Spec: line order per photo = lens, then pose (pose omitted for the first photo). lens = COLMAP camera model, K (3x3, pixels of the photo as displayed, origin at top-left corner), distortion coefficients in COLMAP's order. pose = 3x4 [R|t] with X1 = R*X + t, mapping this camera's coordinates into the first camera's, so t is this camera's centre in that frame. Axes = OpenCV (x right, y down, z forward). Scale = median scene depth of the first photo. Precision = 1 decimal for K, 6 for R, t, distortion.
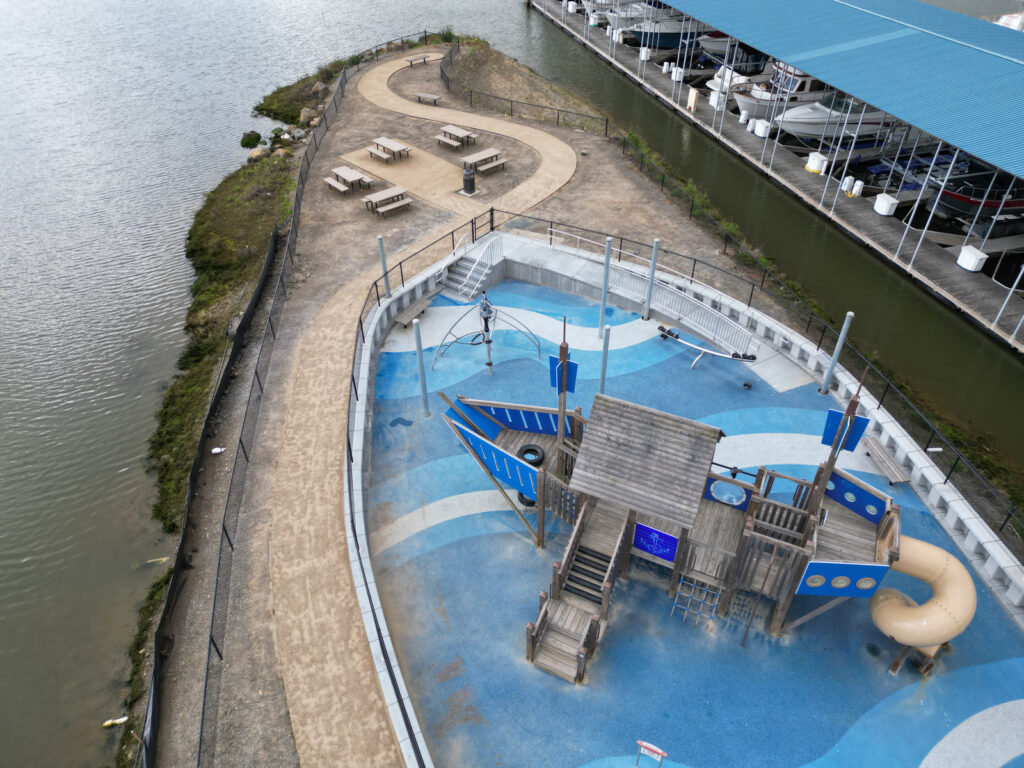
lens RADIAL K [[710.1, 0, 512.0], [0, 710.1, 384.0], [0, 0, 1]] dist [0.095794, -0.100879]
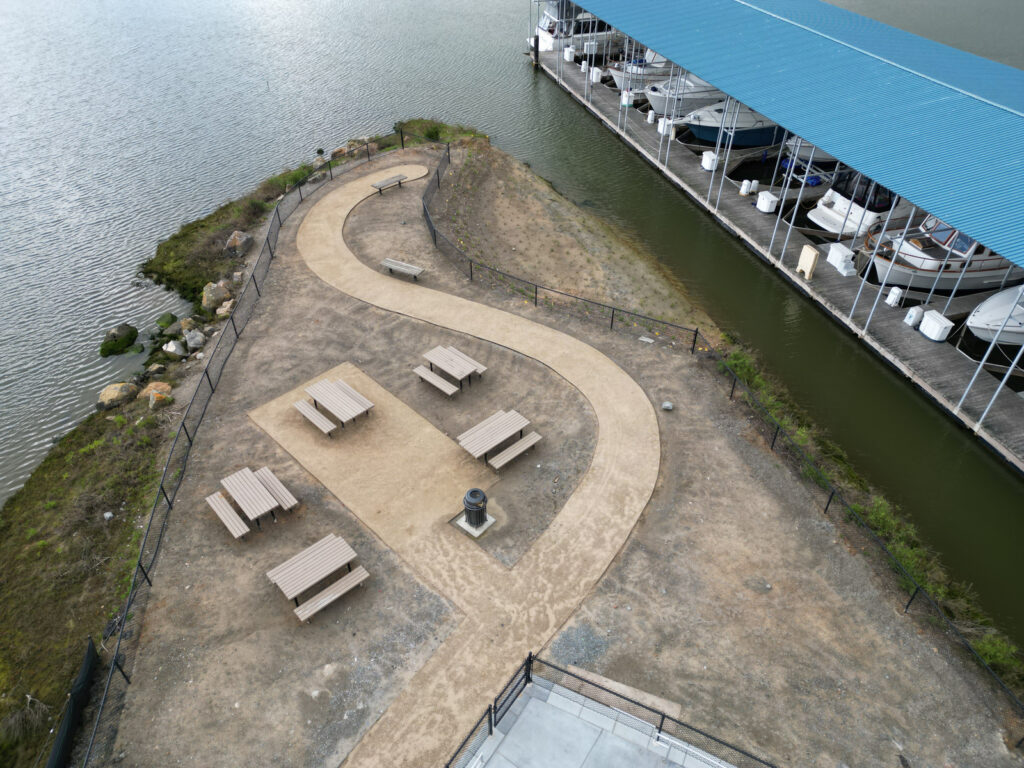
lens RADIAL K [[710.1, 0, 512.0], [0, 710.1, 384.0], [0, 0, 1]] dist [0.095794, -0.100879]
pose [[0.999791, -0.007817, 0.018869, -0.032764], [0.007776, 0.999967, 0.002244, -0.295608], [-0.018886, -0.002096, 0.999819, 0.360948]]
